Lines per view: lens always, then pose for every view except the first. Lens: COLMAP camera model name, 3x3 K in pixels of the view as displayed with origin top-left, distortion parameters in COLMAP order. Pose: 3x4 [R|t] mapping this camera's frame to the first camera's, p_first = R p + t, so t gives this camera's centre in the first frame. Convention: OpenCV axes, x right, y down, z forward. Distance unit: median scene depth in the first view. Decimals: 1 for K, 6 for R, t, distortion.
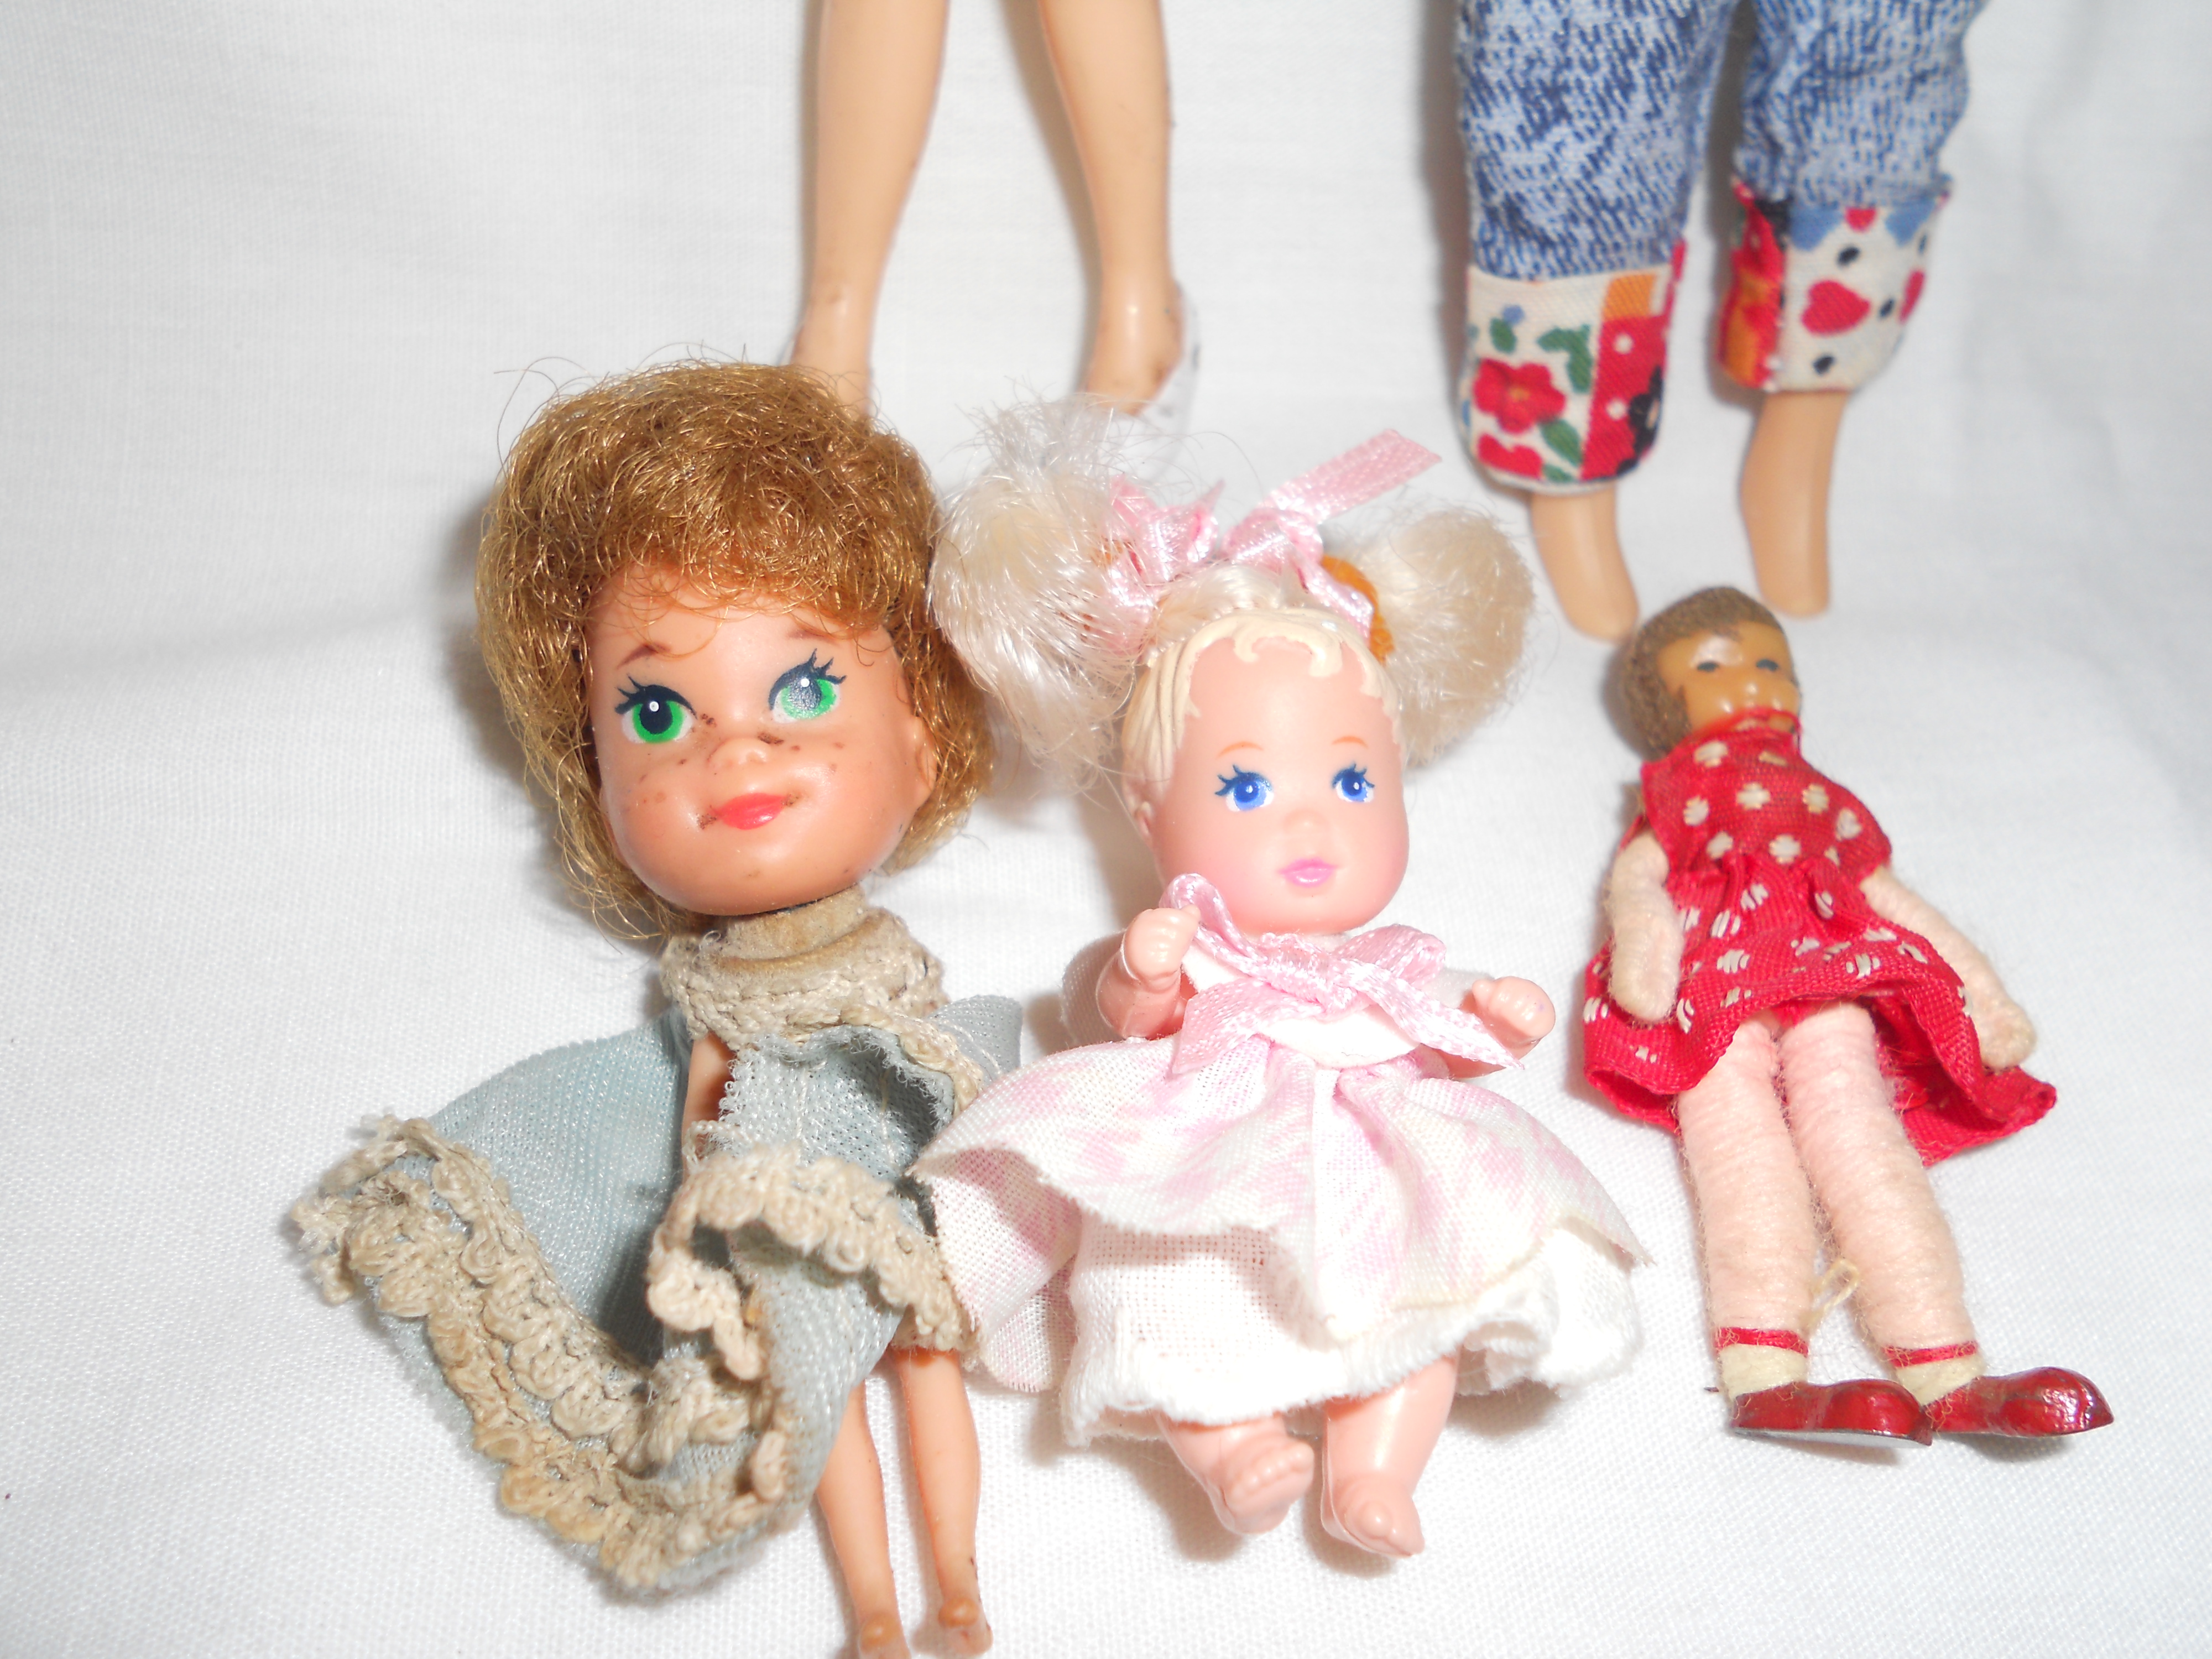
lens RADIAL K [[2078.1, 0, 1102.5], [0, 2078.1, 778.7], [0, 0, 1]] dist [-0.002879, 0.014272]
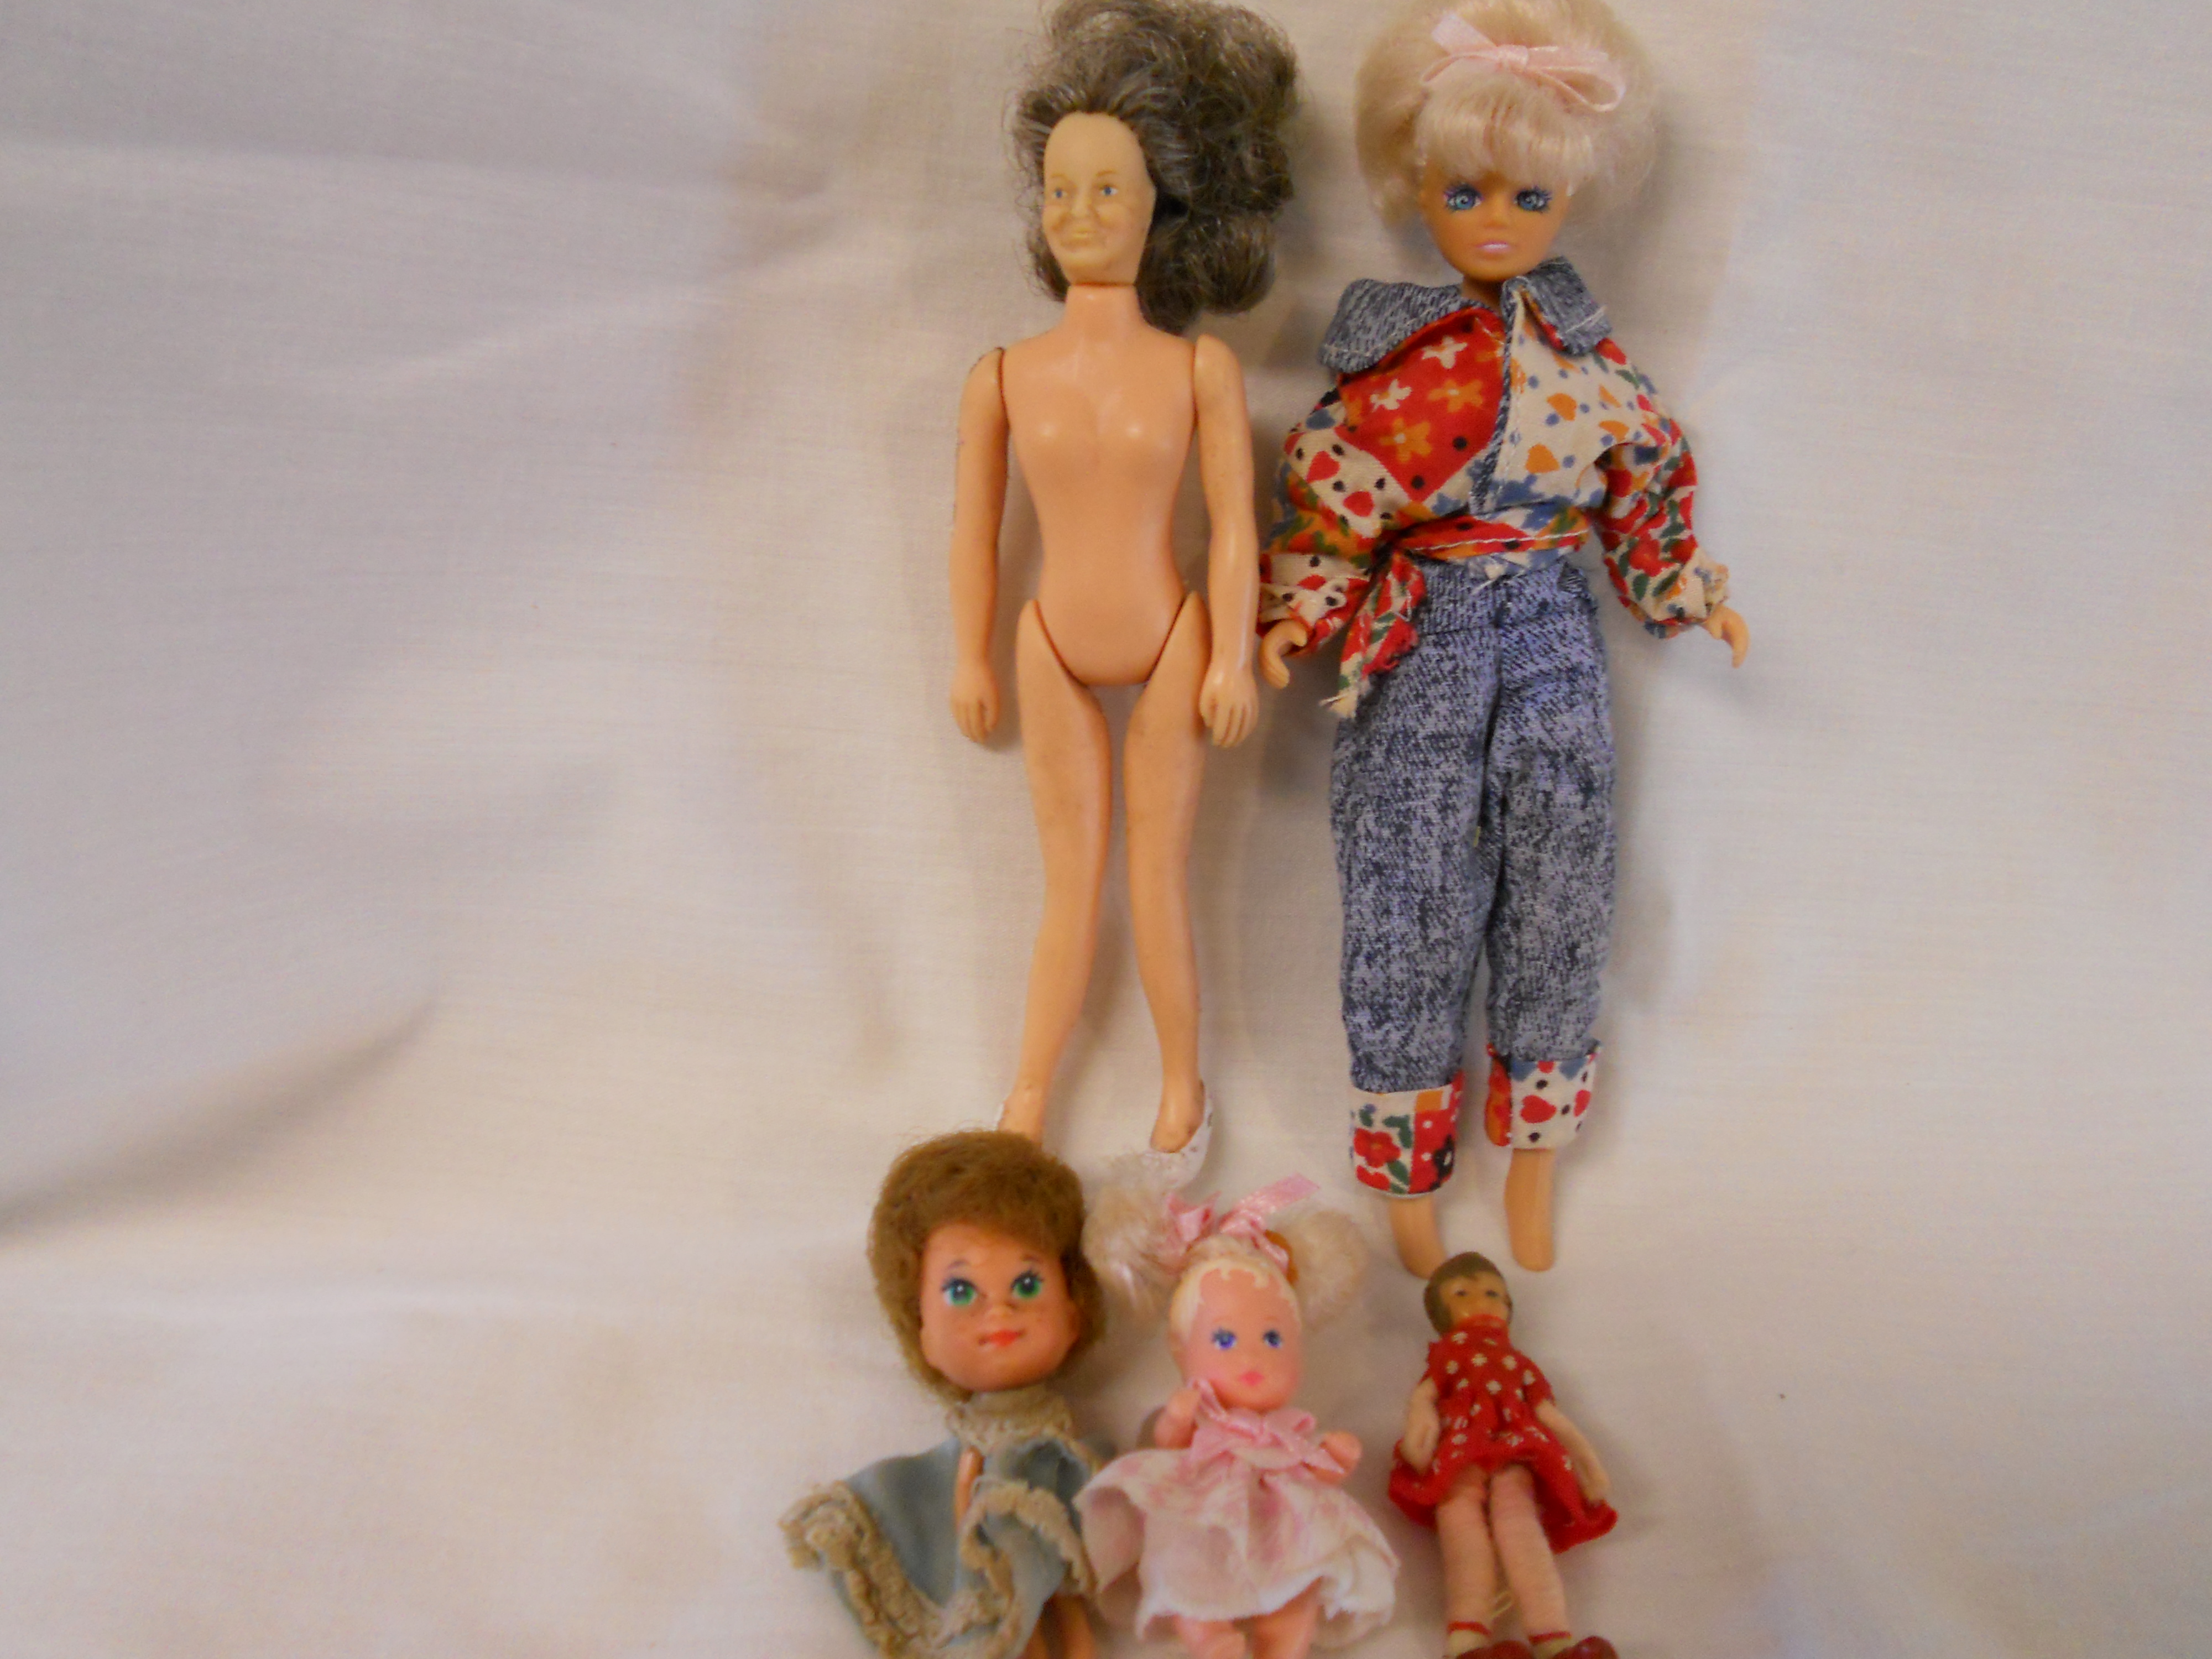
lens RADIAL K [[2078.1, 0, 1102.5], [0, 2078.1, 778.7], [0, 0, 1]] dist [-0.002879, 0.014272]
pose [[0.998905, 0.036376, -0.029435, -0.012814], [-0.043359, 0.956073, -0.289903, 0.066050], [0.017597, 0.290862, 0.956603, -1.045051]]
